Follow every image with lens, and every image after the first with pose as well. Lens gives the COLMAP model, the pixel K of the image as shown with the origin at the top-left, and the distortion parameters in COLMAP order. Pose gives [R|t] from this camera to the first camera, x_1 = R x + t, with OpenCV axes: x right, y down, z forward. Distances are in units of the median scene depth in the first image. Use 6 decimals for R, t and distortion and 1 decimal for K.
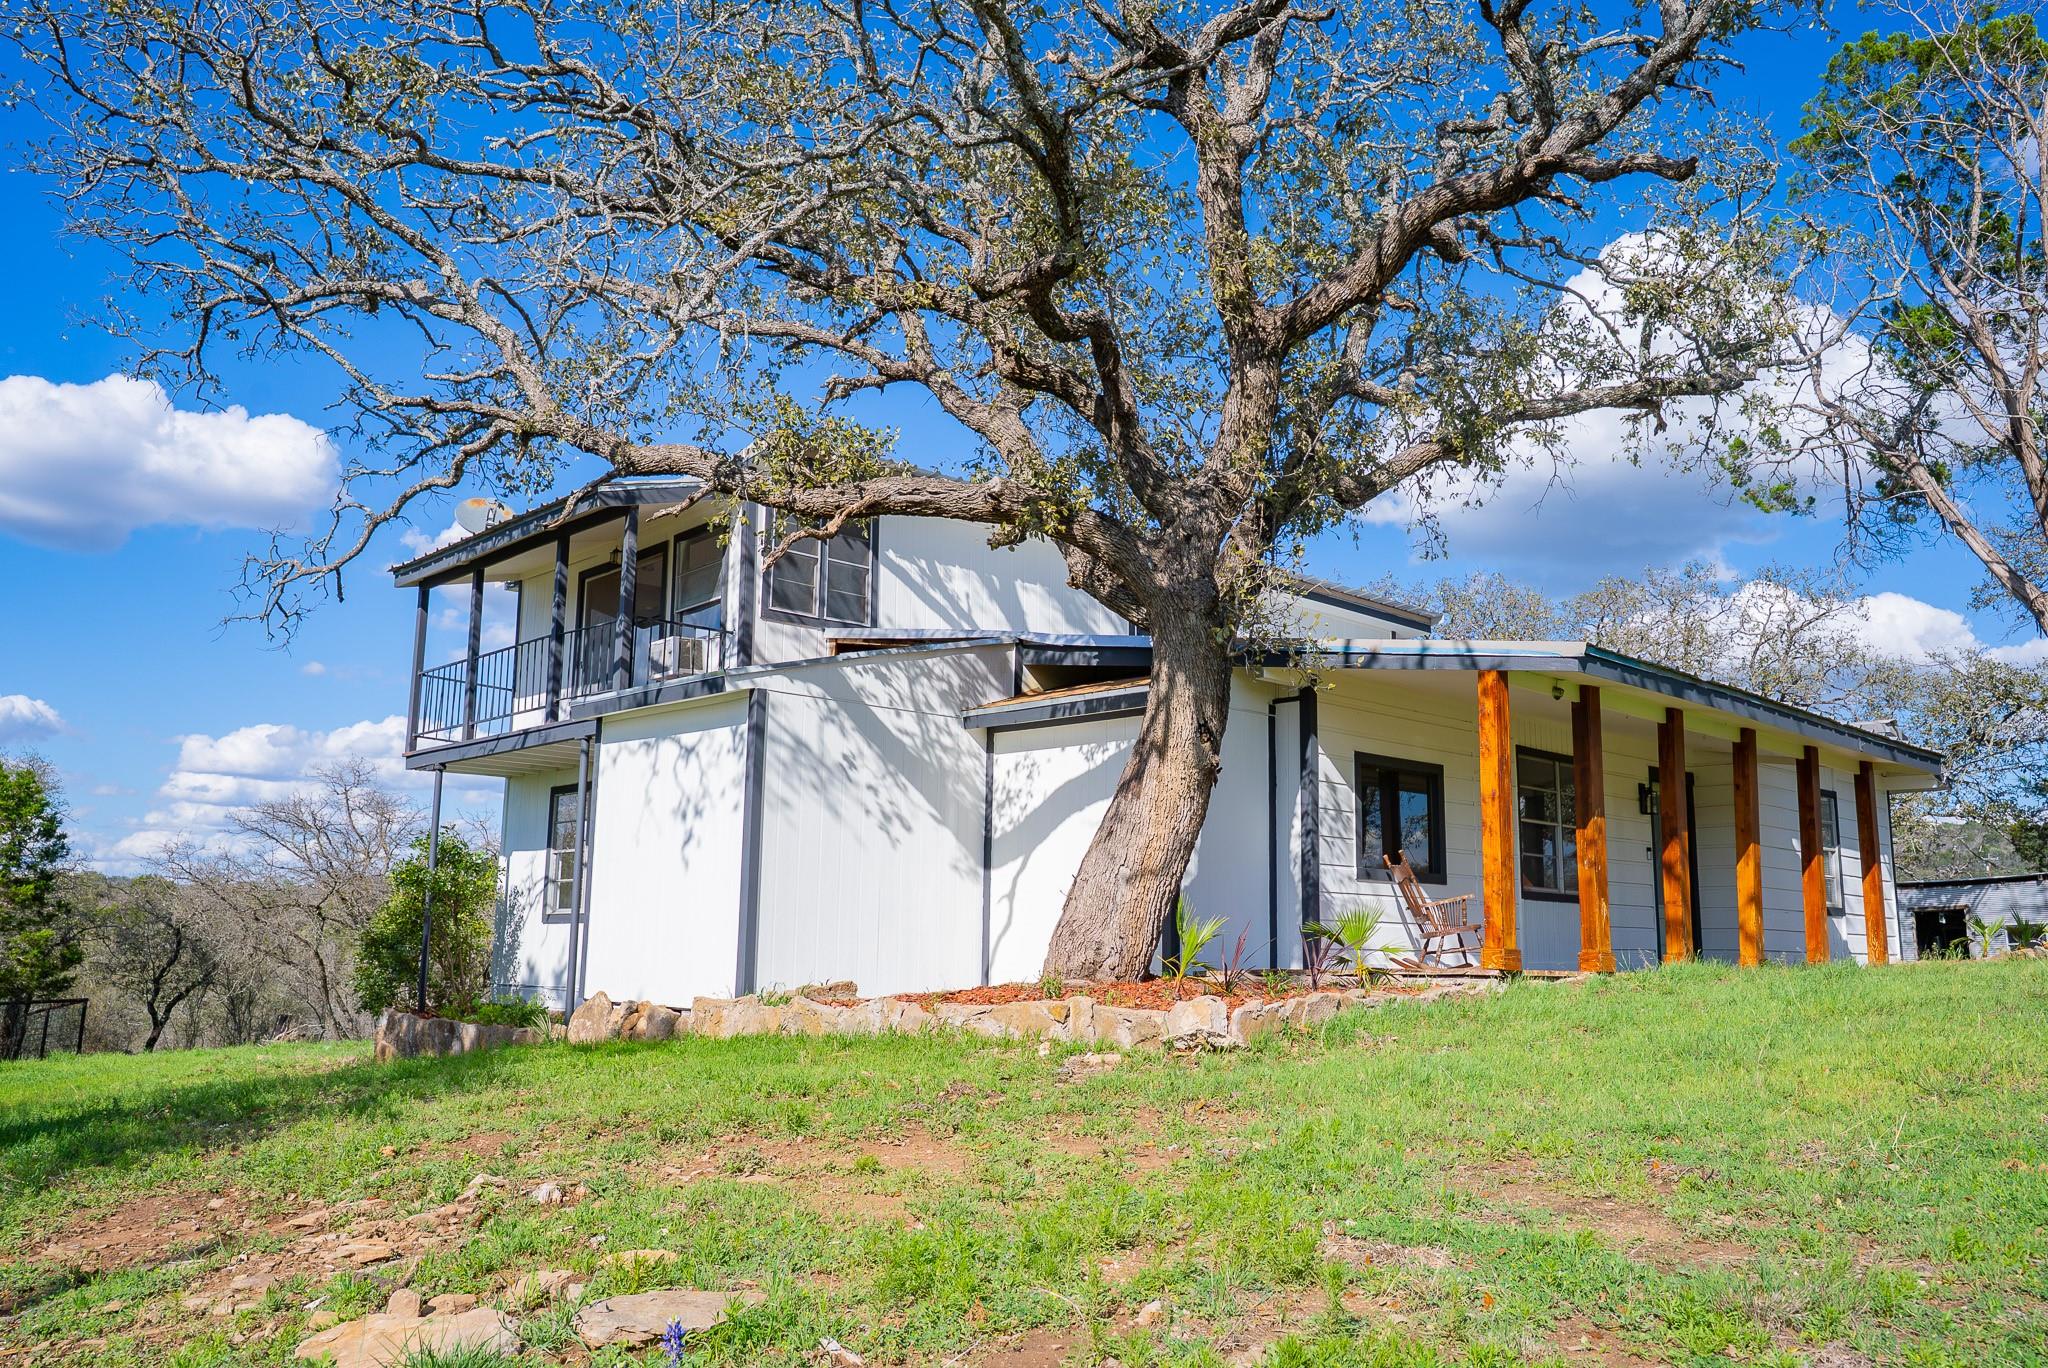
lens RADIAL K [[1587.7, 0, 1024.0], [0, 1587.7, 684.0], [0, 0, 1]] dist [-0.003489, -0.001218]
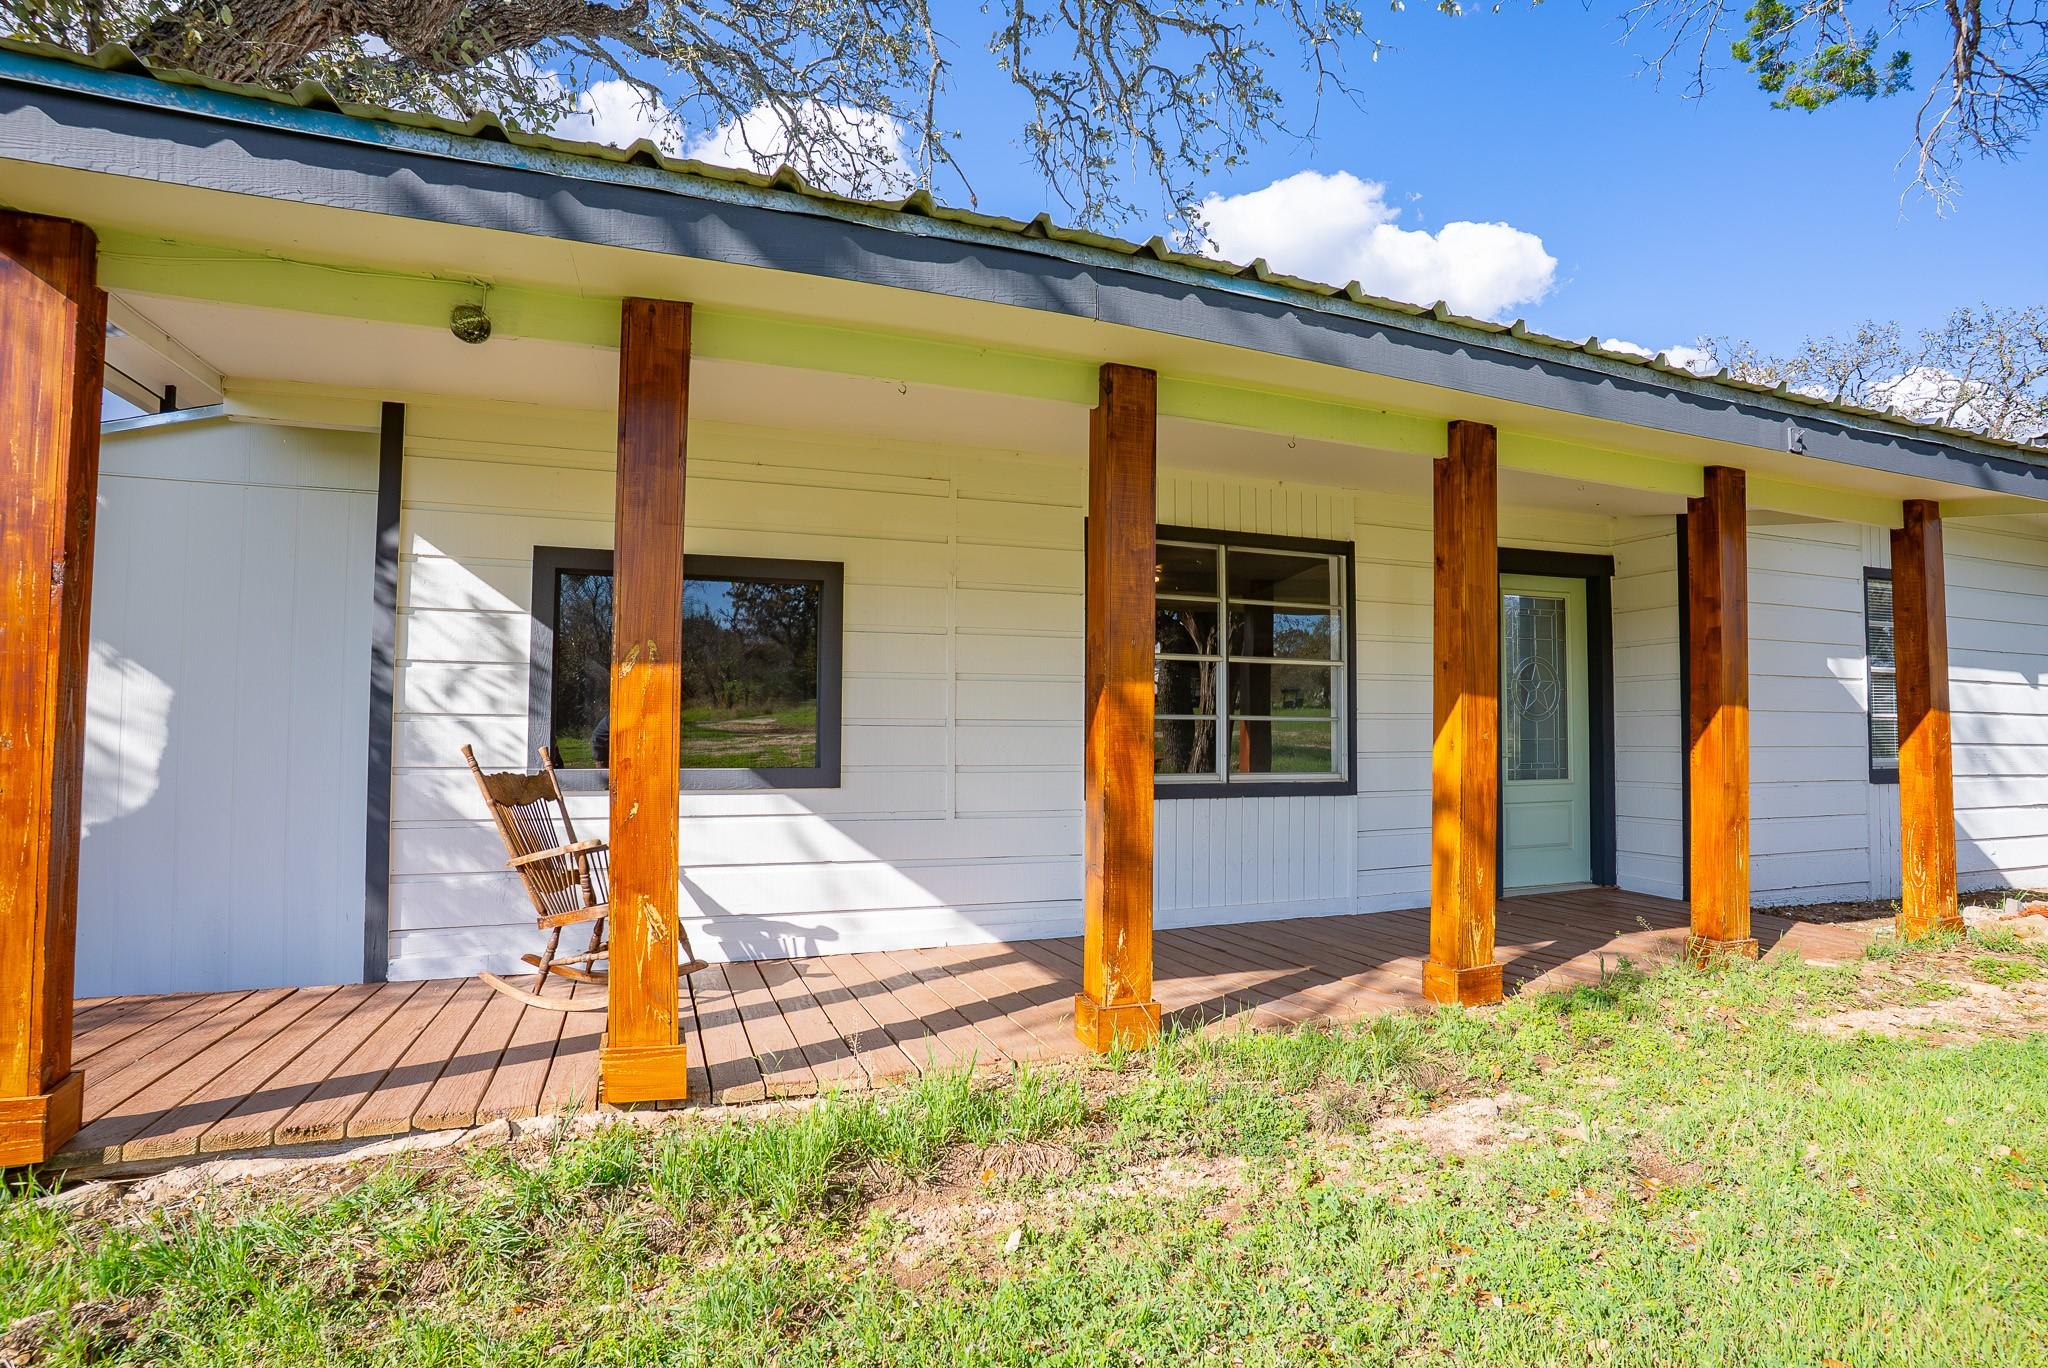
lens RADIAL K [[1008.0, 0, 1021.5], [0, 1008.0, 685.1], [0, 0, 1]] dist [-0.082845, 0.039443]
pose [[0.916310, -0.029310, -0.399395, 0.453113], [0.076249, 0.991843, 0.102147, 0.062272], [0.393143, -0.124052, 0.911070, 0.714504]]
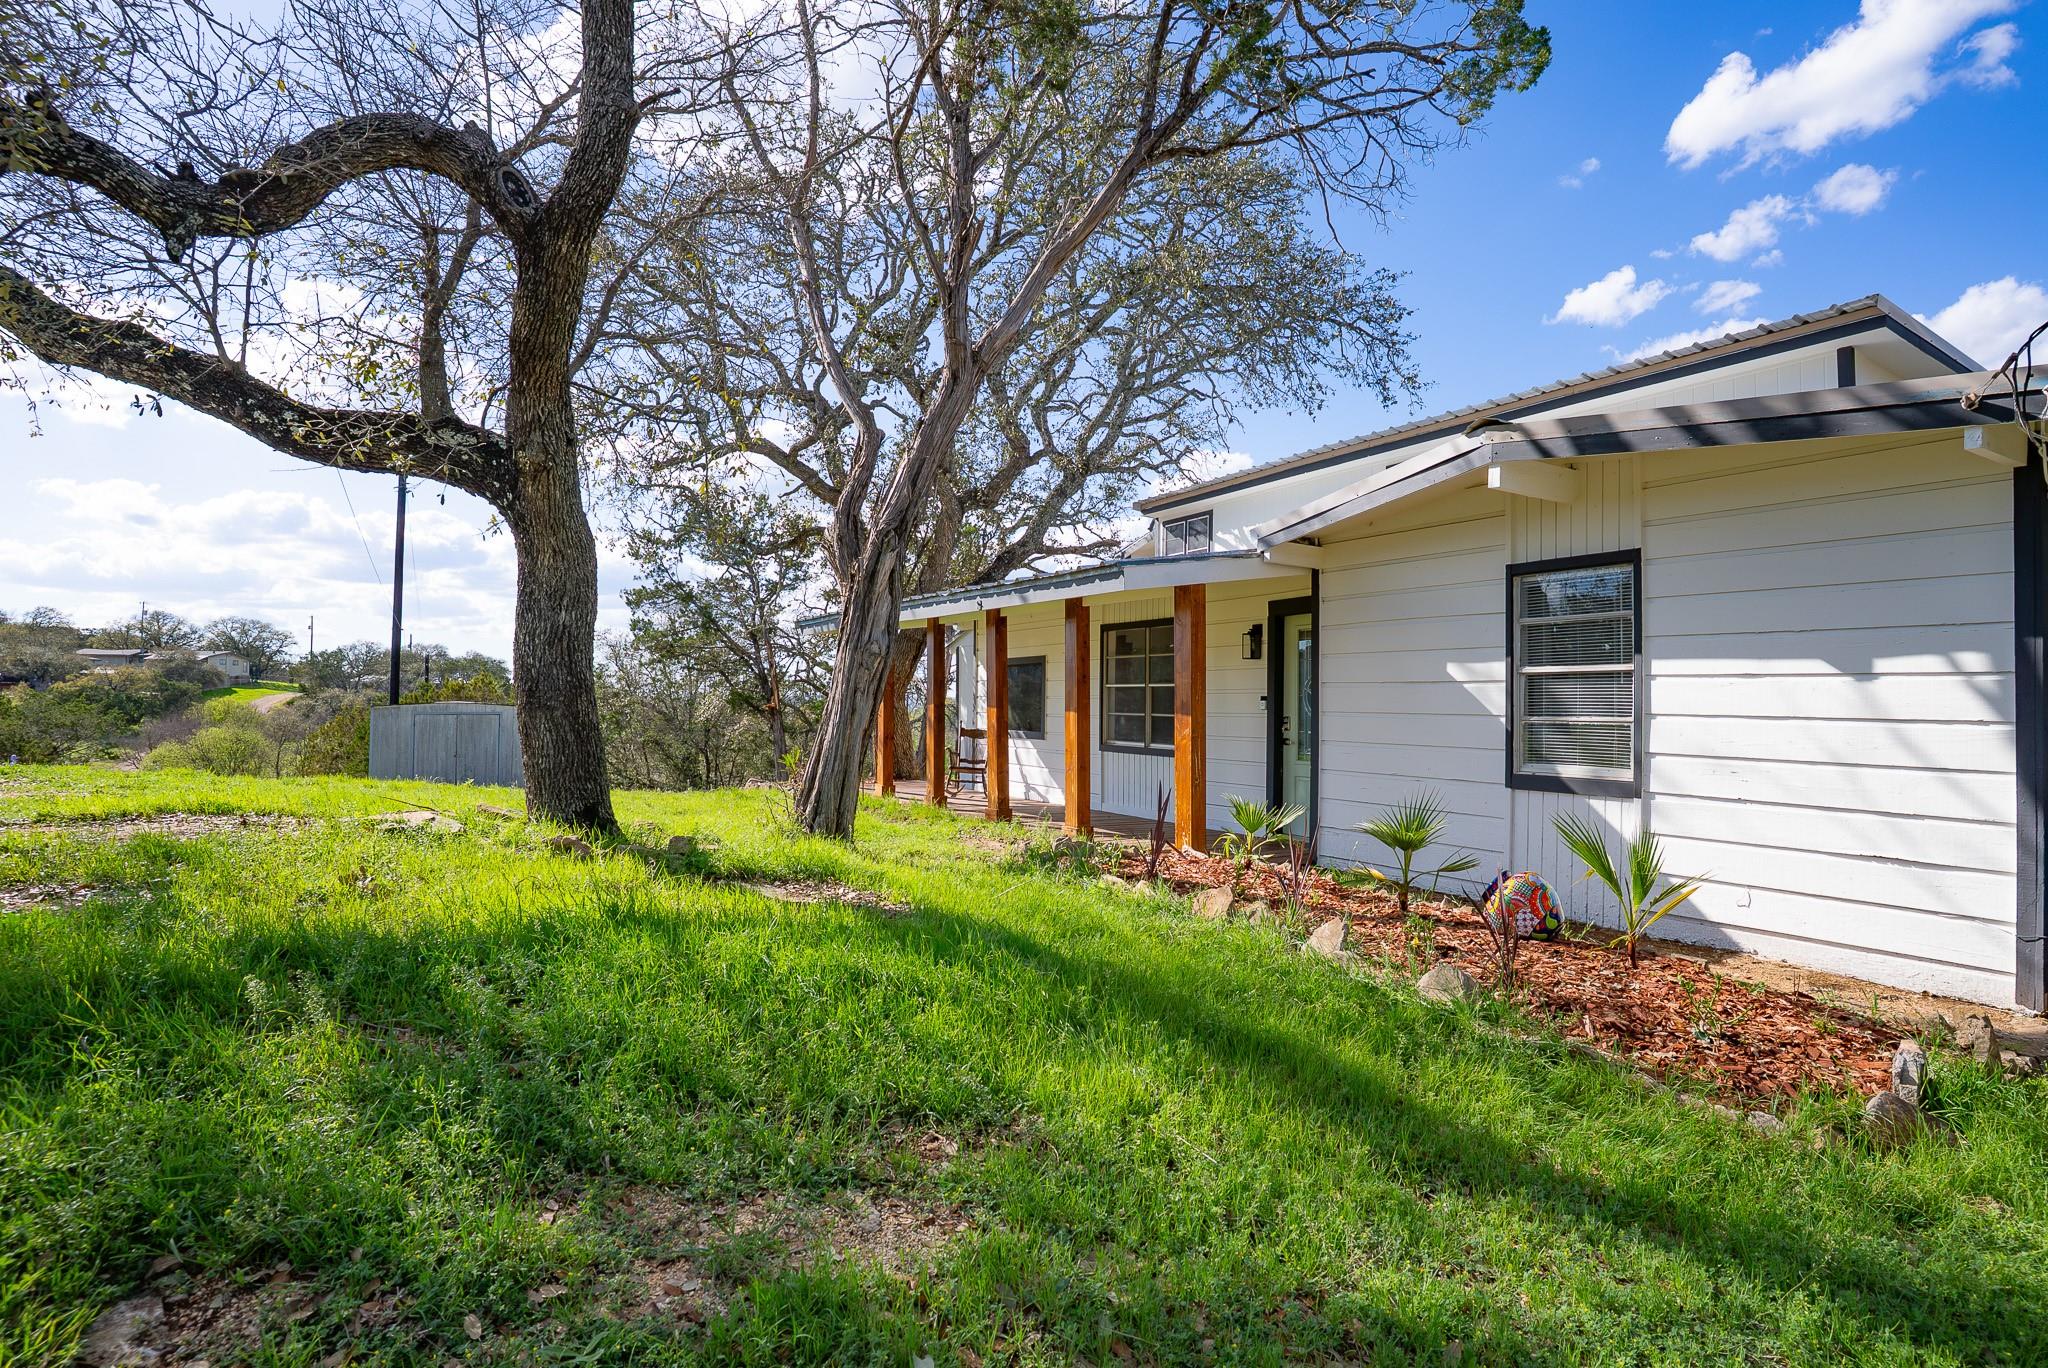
lens RADIAL K [[1008.0, 0, 1021.5], [0, 1008.0, 685.1], [0, 0, 1]] dist [-0.082845, 0.039443]
pose [[-0.270988, -0.026819, -0.962209, 1.144277], [0.158644, 0.984698, -0.072125, 0.136416], [0.949420, -0.172193, -0.262587, 1.200652]]
